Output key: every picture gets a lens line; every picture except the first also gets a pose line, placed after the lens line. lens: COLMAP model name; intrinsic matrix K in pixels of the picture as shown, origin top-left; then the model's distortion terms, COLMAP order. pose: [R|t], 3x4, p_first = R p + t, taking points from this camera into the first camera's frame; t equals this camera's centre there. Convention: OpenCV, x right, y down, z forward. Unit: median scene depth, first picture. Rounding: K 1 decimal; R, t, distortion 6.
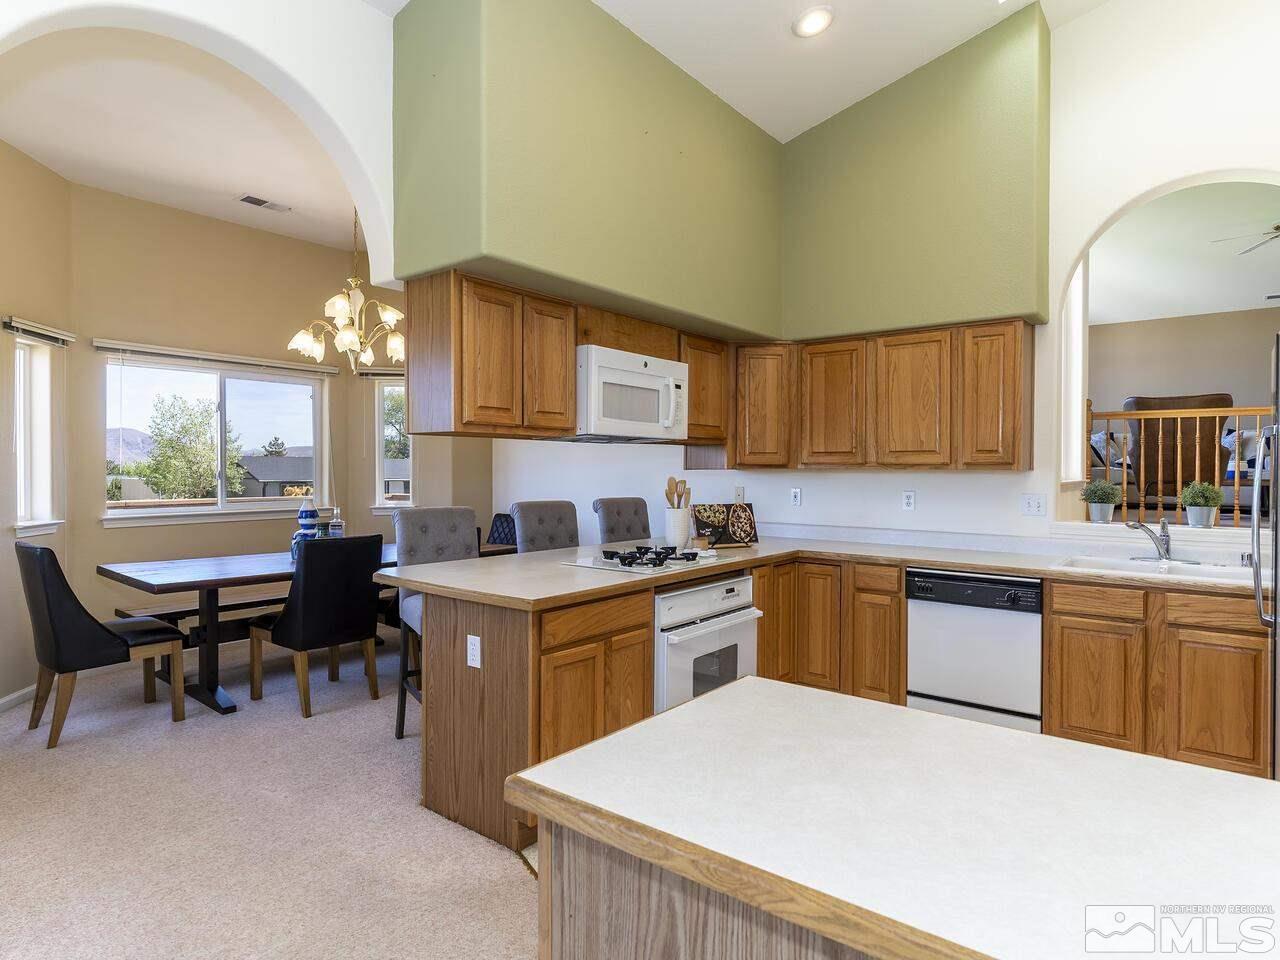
lens RADIAL K [[740.7, 0, 641.8], [0, 740.7, 473.0], [0, 0, 1]] dist [-0.001977, 0.001815]
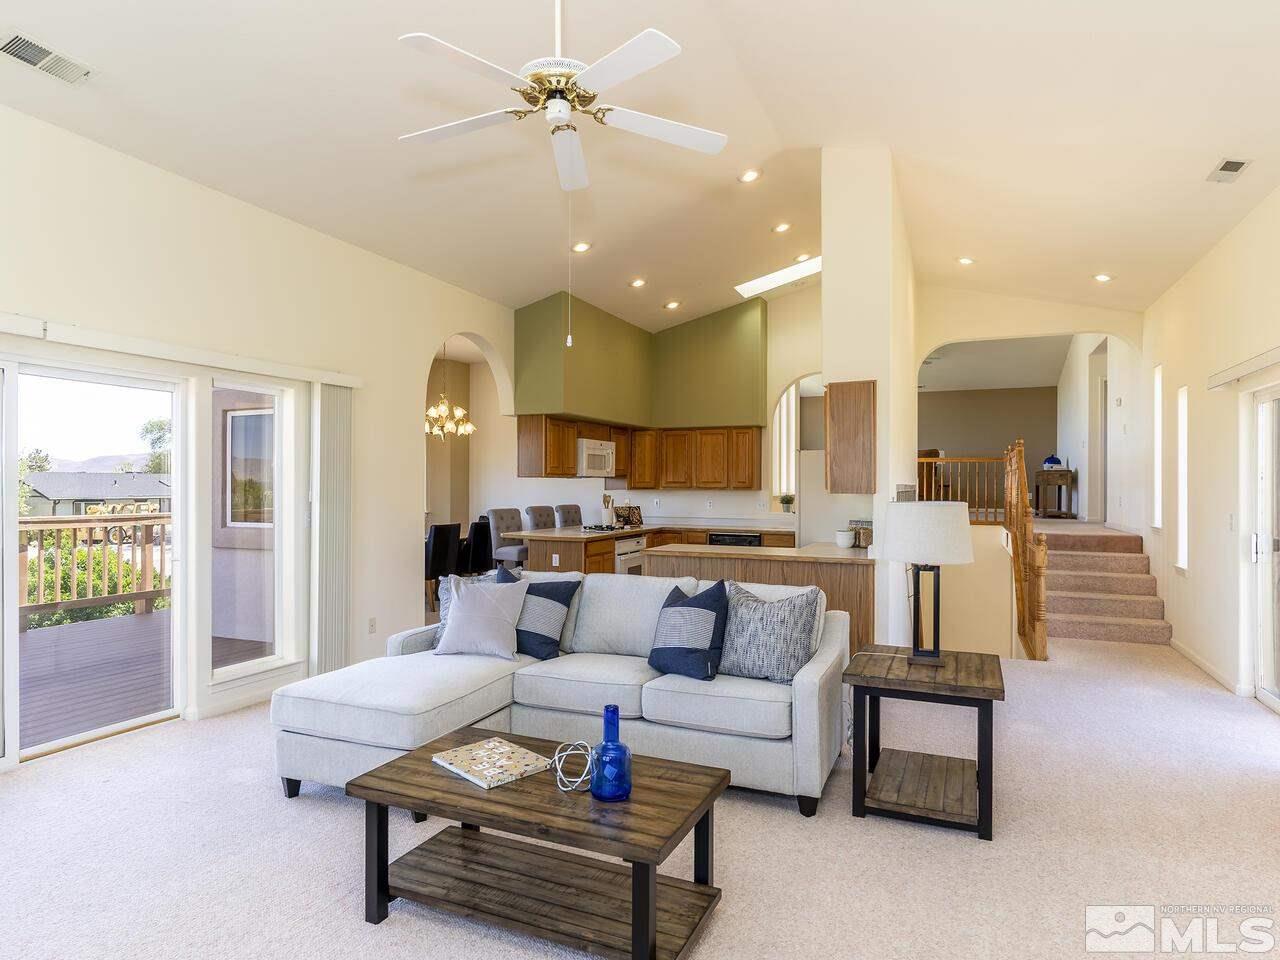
lens RADIAL K [[751.6, 0, 640.0], [0, 751.6, 480.0], [0, 0, 1]] dist [-0.003039, 0.001269]
pose [[0.967589, 0.000909, 0.252527, -0.407908], [0.001973, 0.999936, -0.011158, -0.009730], [-0.252521, 0.011295, 0.967526, -1.116421]]
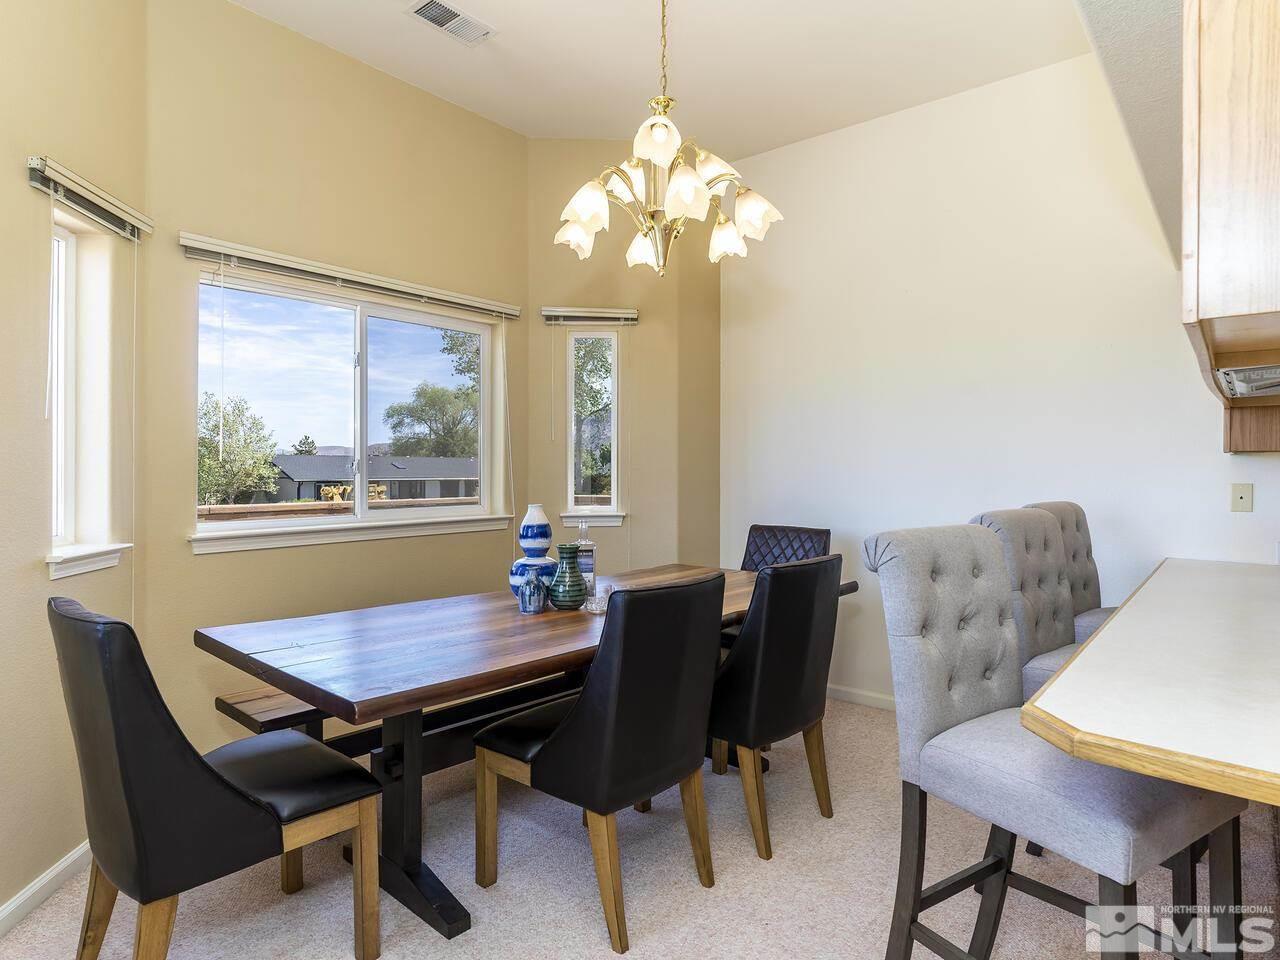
lens RADIAL K [[749.8, 0, 641.7], [0, 749.8, 461.6], [0, 0, 1]] dist [-0.005182, 0.000227]
pose [[0.999547, -0.002229, -0.029999, -0.413665], [0.001802, 0.999897, -0.014259, 0.011007], [0.030027, 0.014199, 0.999448, 0.487024]]
